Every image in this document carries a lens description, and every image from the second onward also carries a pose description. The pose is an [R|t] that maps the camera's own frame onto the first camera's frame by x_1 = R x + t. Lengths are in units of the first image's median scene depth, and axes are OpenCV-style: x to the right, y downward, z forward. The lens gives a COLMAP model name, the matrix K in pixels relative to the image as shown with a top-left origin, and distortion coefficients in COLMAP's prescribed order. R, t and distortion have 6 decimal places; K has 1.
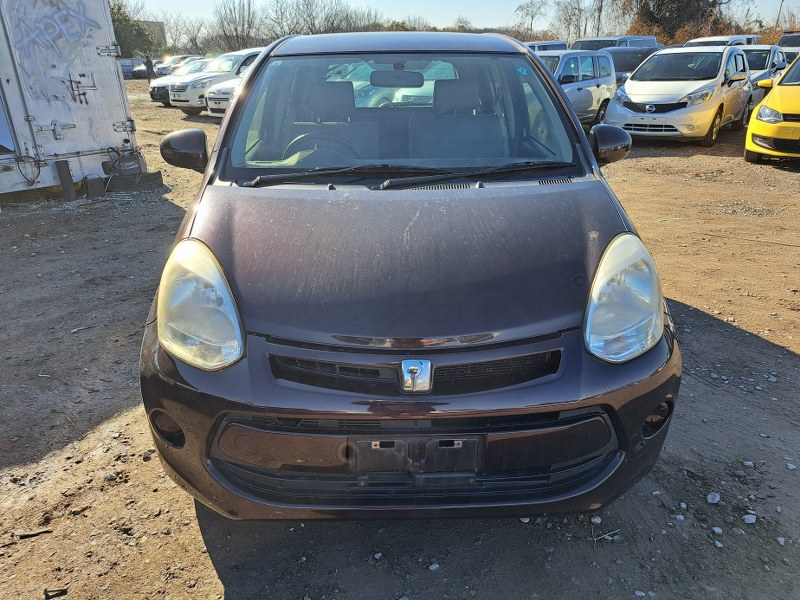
lens RADIAL K [[570.0, 0, 397.5], [0, 570.0, 299.8], [0, 0, 1]] dist [0.048978, -0.030062]
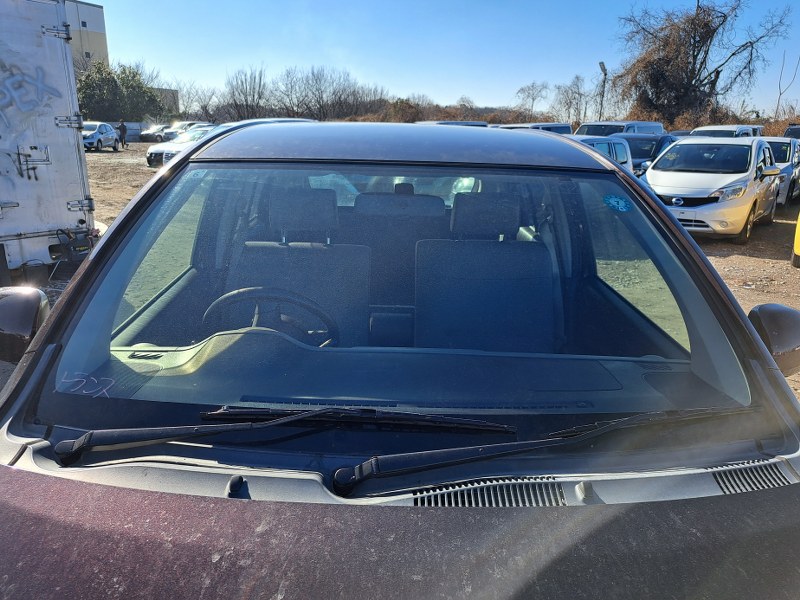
lens RADIAL K [[561.3, 0, 397.0], [0, 561.3, 286.6], [0, 0, 1]] dist [0.051073, -0.036497]
pose [[0.999324, 0.036632, 0.002974, -0.001004], [-0.035965, 0.991366, -0.126092, -0.063801], [-0.007568, 0.125900, 0.992014, 0.121428]]
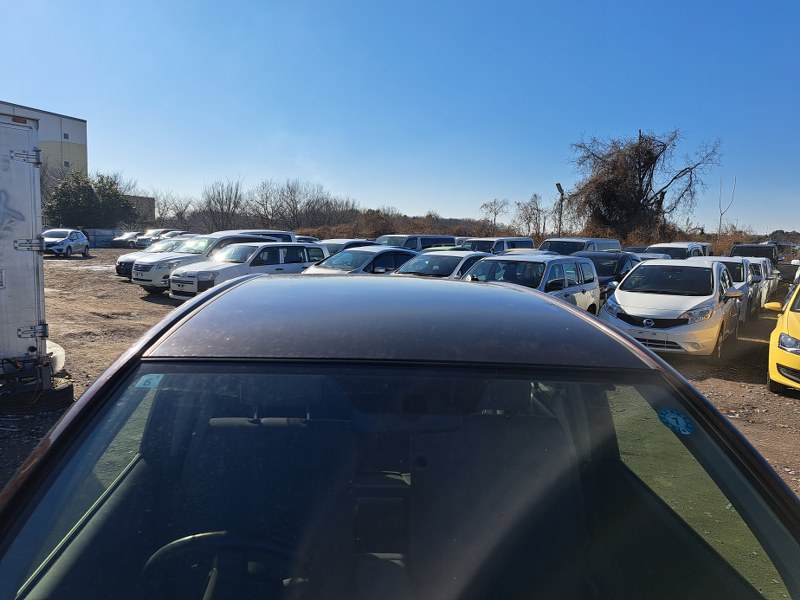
lens RADIAL K [[547.8, 0, 397.7], [0, 547.8, 294.0], [0, 0, 1]] dist [0.085725, -0.077919]
pose [[0.997529, 0.044168, 0.054641, -0.010743], [-0.026498, 0.956773, -0.289627, -0.097823], [-0.065071, 0.287463, 0.955579, 0.149489]]
